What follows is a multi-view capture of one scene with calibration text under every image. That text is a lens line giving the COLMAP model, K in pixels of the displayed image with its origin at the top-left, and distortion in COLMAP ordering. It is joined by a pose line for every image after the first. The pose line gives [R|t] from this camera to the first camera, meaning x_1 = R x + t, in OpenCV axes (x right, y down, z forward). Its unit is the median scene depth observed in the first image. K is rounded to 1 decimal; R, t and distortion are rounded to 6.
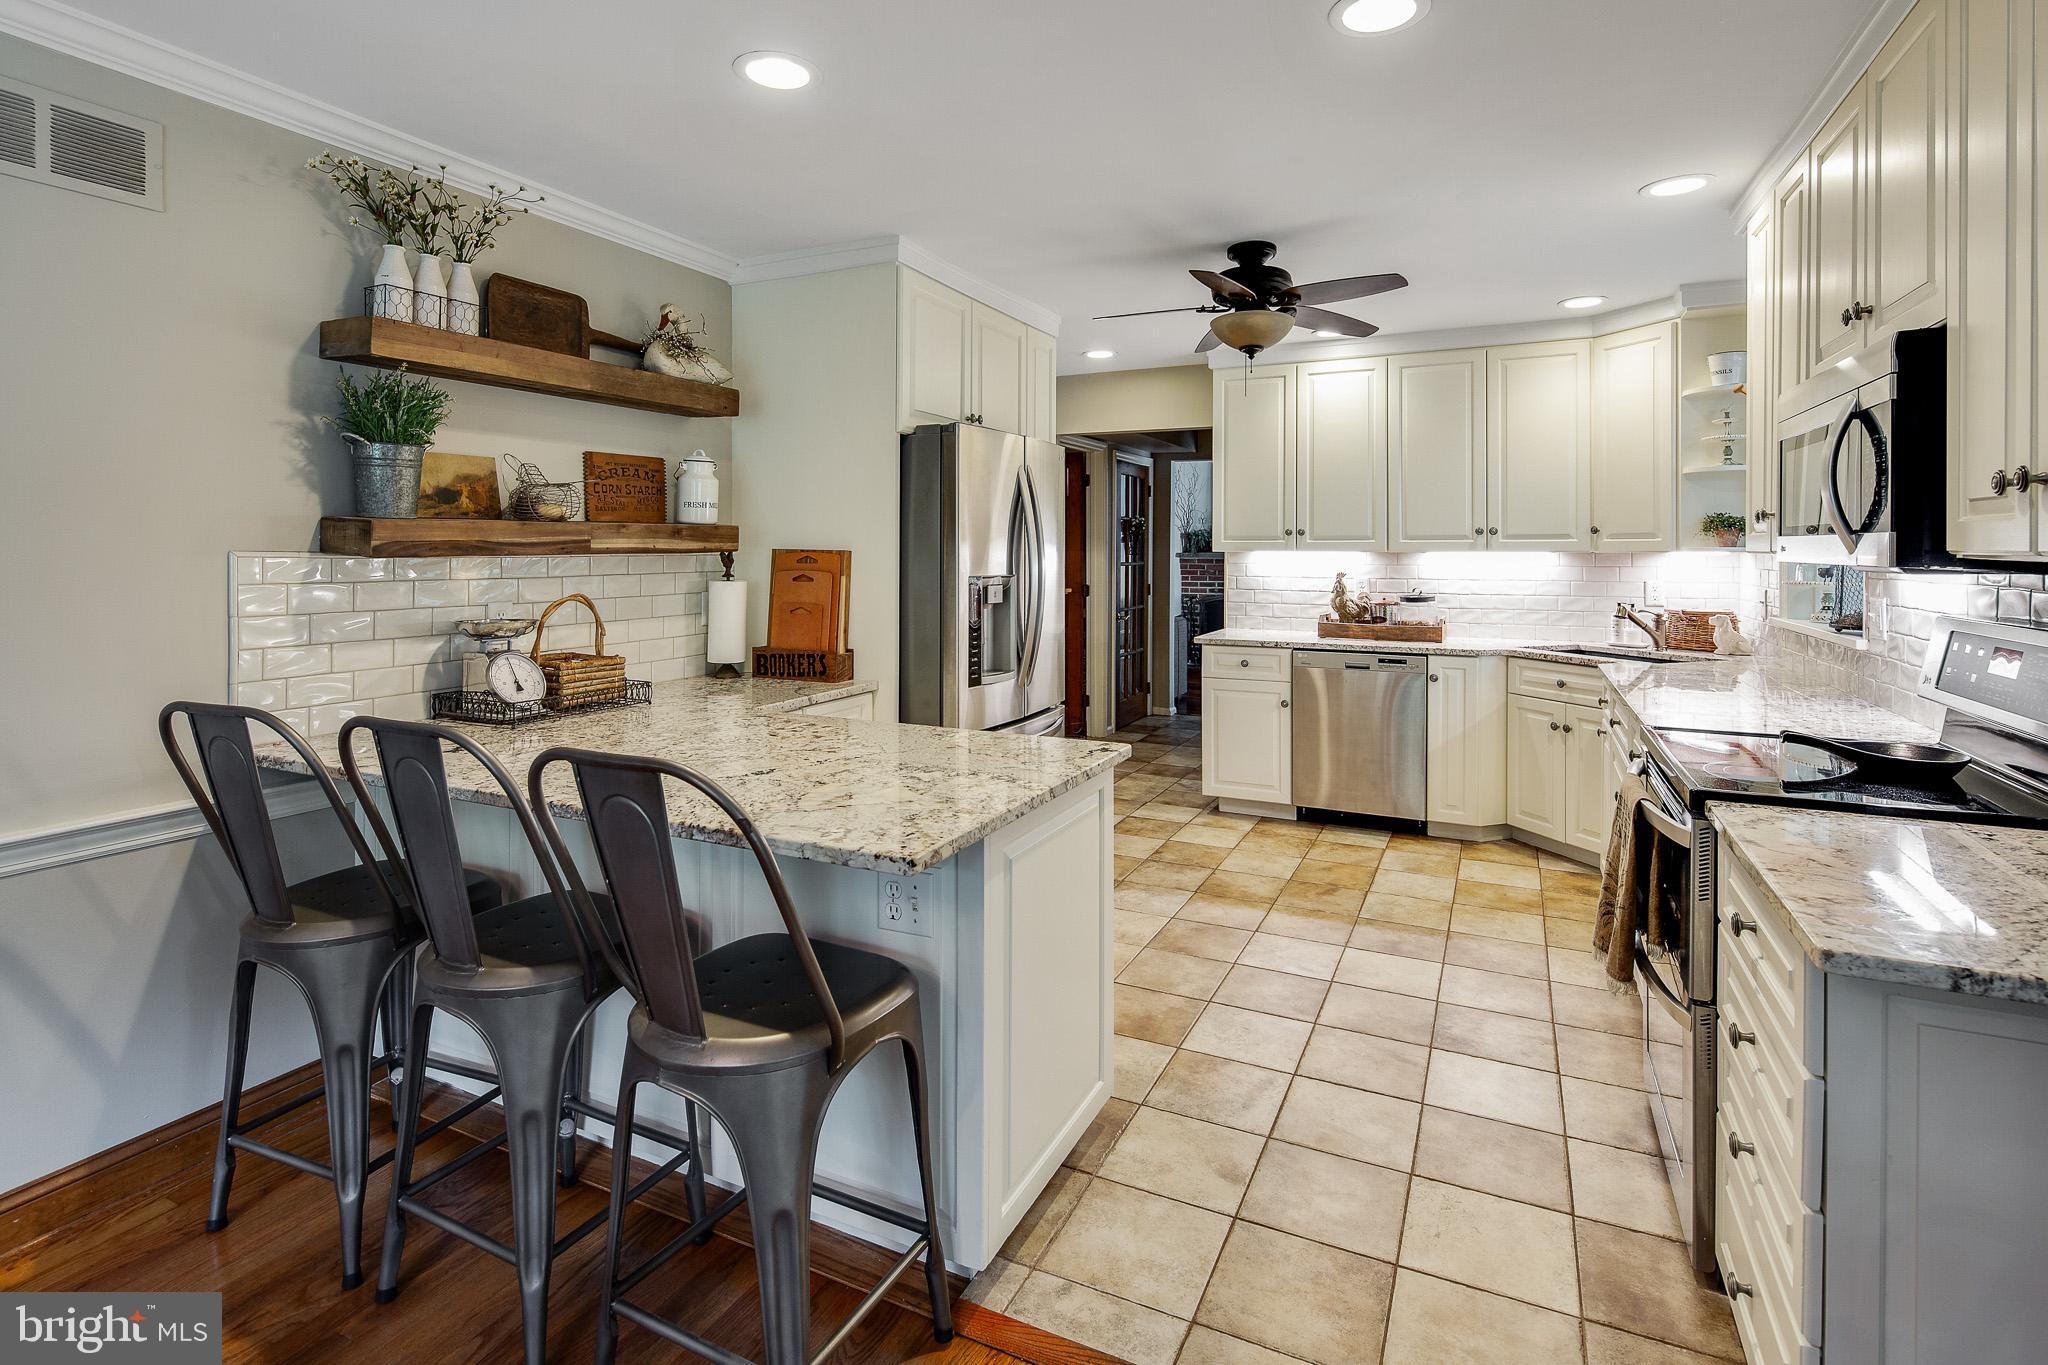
lens RADIAL K [[1002.9, 0, 1011.9], [0, 1002.9, 555.8], [0, 0, 1]] dist [-0.000794, -0.000911]
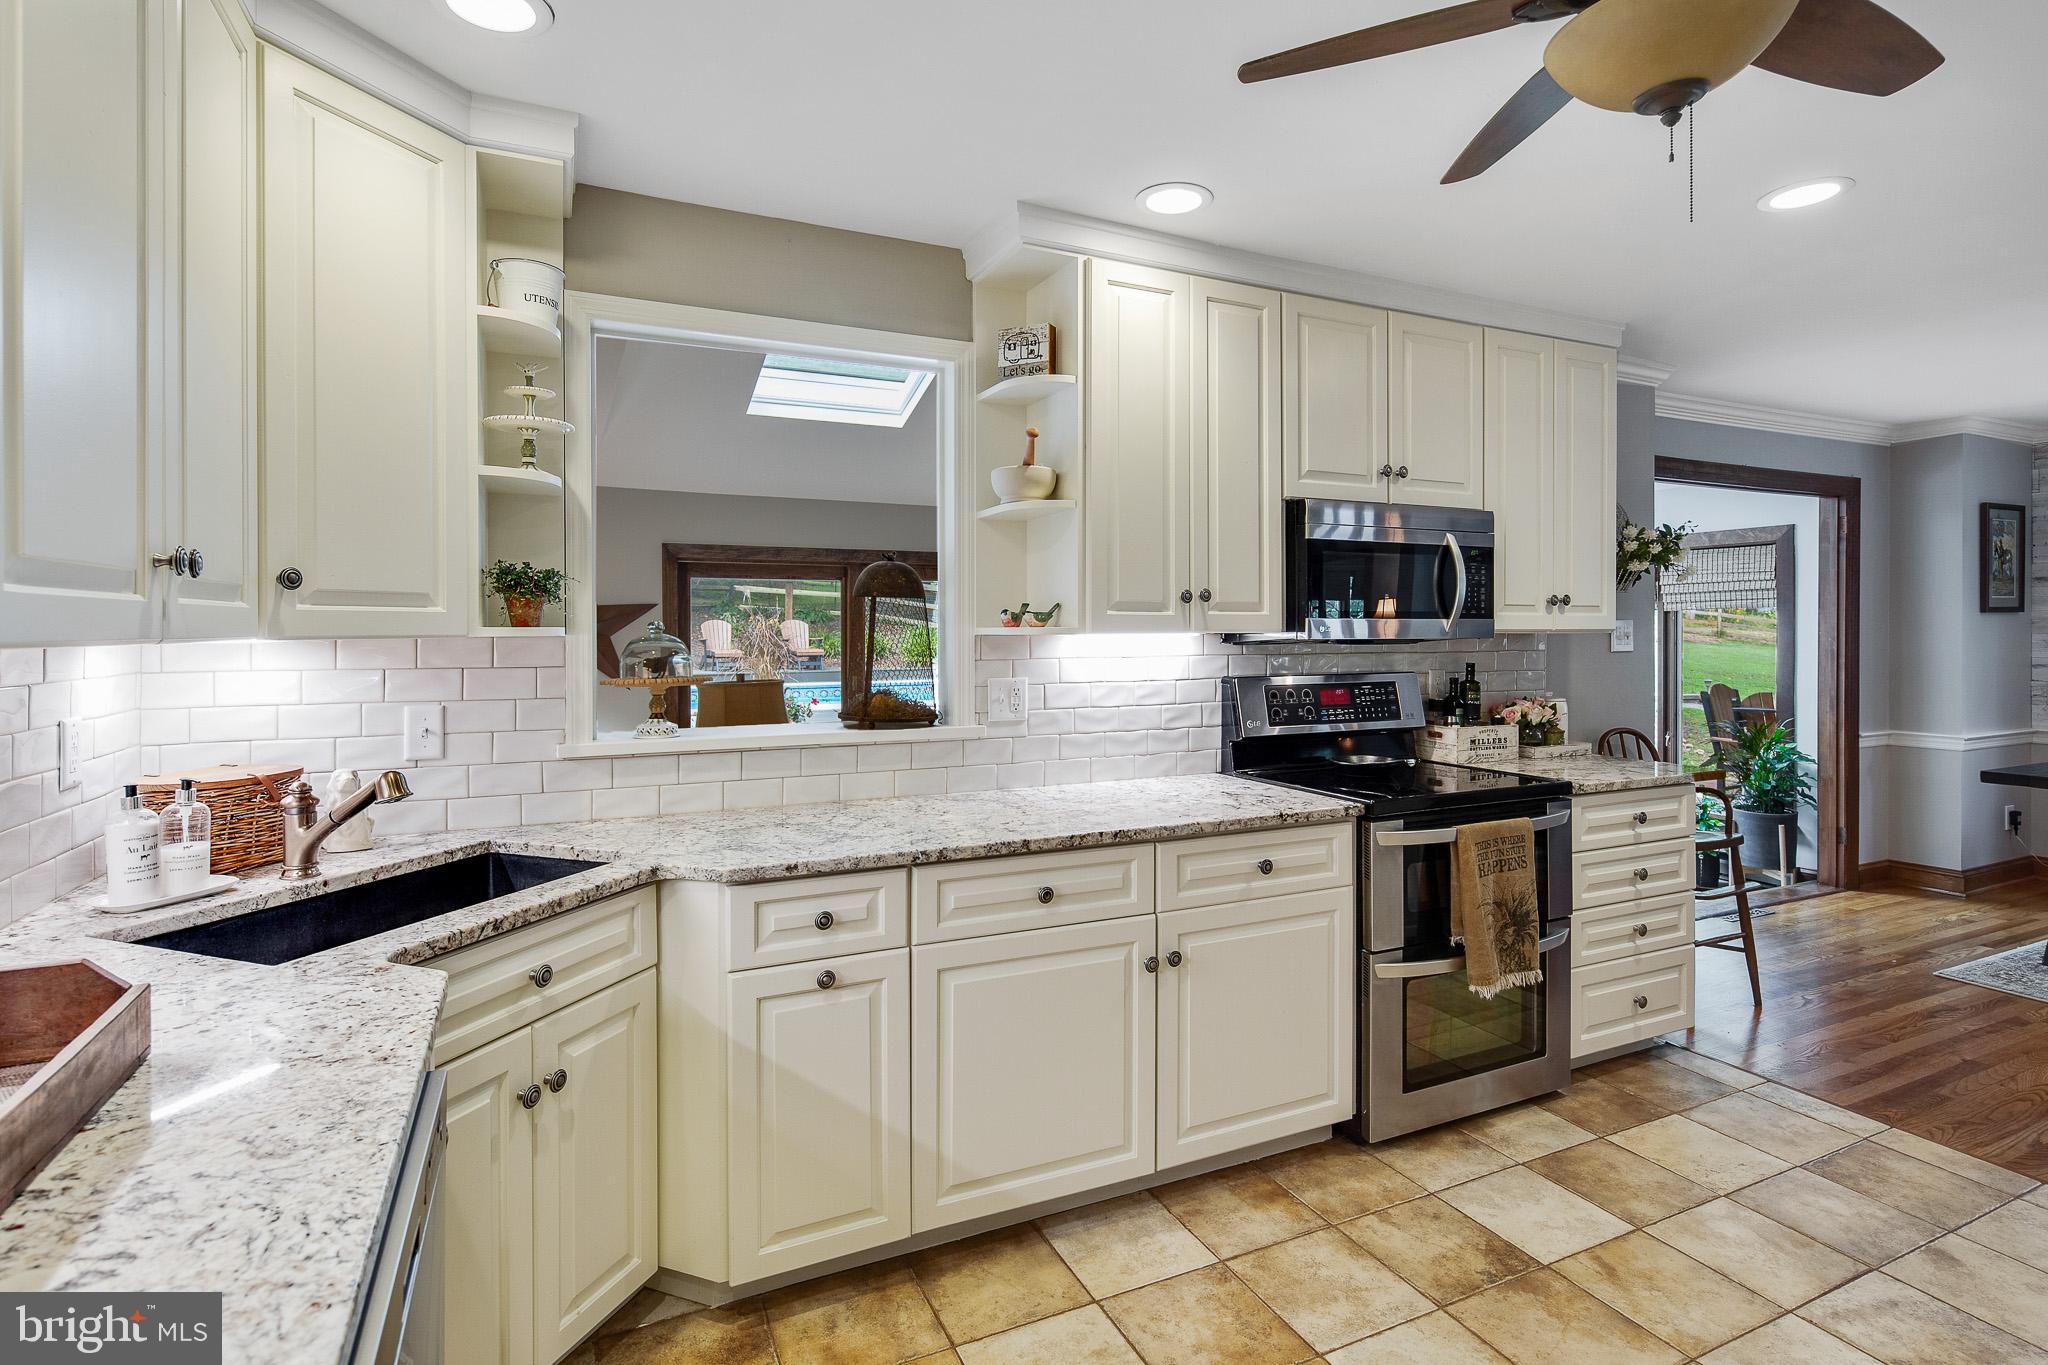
lens RADIAL K [[1002.9, 0, 1029.9], [0, 1002.9, 624.4], [0, 0, 1]] dist [-0.000794, -0.000911]
pose [[-0.782211, -0.000487, 0.623013, 0.253551], [0.004320, 0.999971, 0.006207, -0.017547], [-0.622999, 0.007547, -0.782187, 1.912938]]
